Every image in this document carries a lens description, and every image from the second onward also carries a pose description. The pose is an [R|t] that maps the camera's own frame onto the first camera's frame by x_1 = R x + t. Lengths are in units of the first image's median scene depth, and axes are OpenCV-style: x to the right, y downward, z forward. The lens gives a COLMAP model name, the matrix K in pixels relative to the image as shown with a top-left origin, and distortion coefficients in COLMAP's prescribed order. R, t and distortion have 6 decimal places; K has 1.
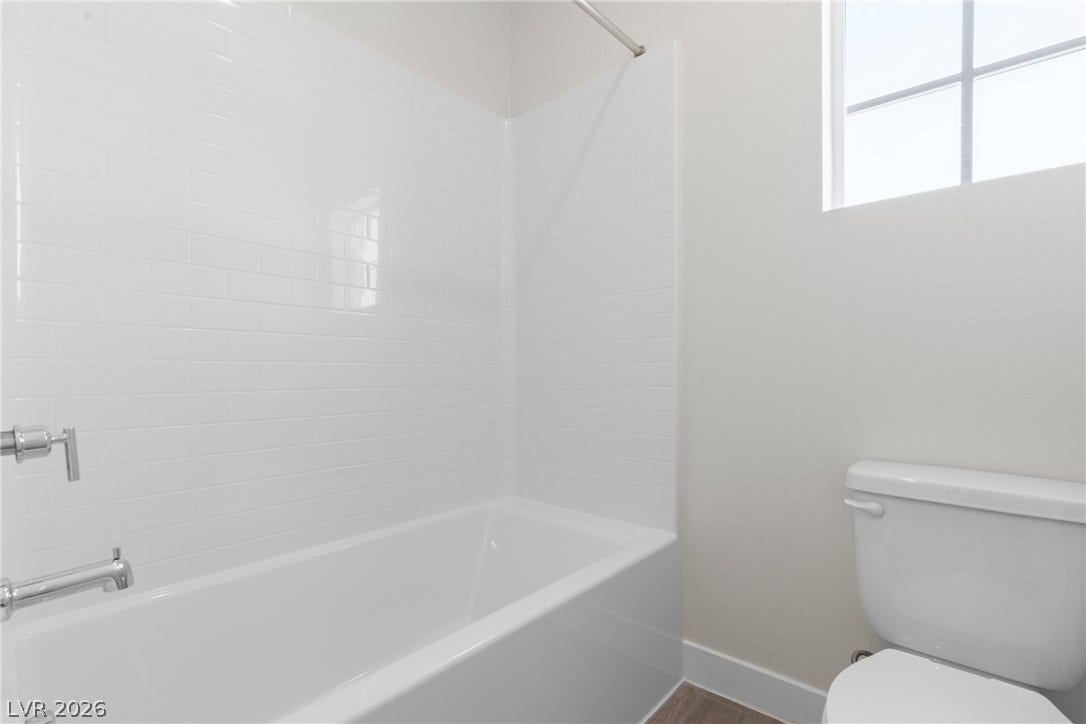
lens RADIAL K [[490.3, 0, 547.9], [0, 490.3, 370.6], [0, 0, 1]] dist [-0.004649, -0.001093]
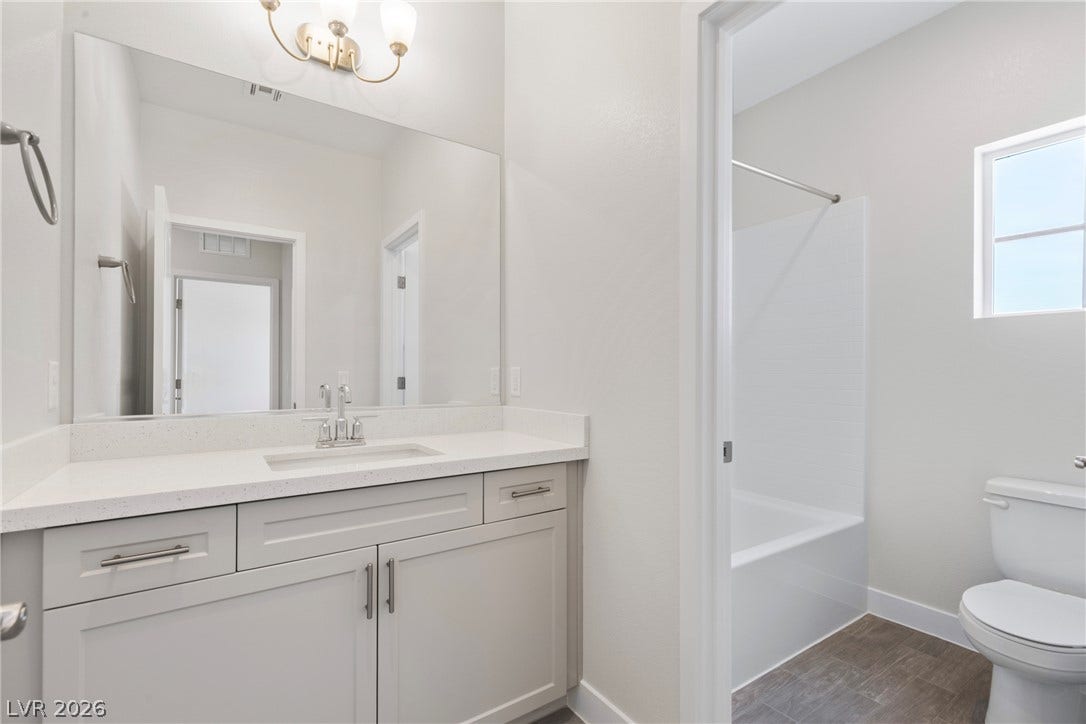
lens RADIAL K [[490.3, 0, 541.7], [0, 490.3, 364.8], [0, 0, 1]] dist [-0.004649, -0.001093]
pose [[0.969637, 0.008129, -0.244413, -0.395727], [-0.008941, 0.999958, -0.002213, -0.153978], [0.244385, 0.004331, 0.969669, -0.849609]]
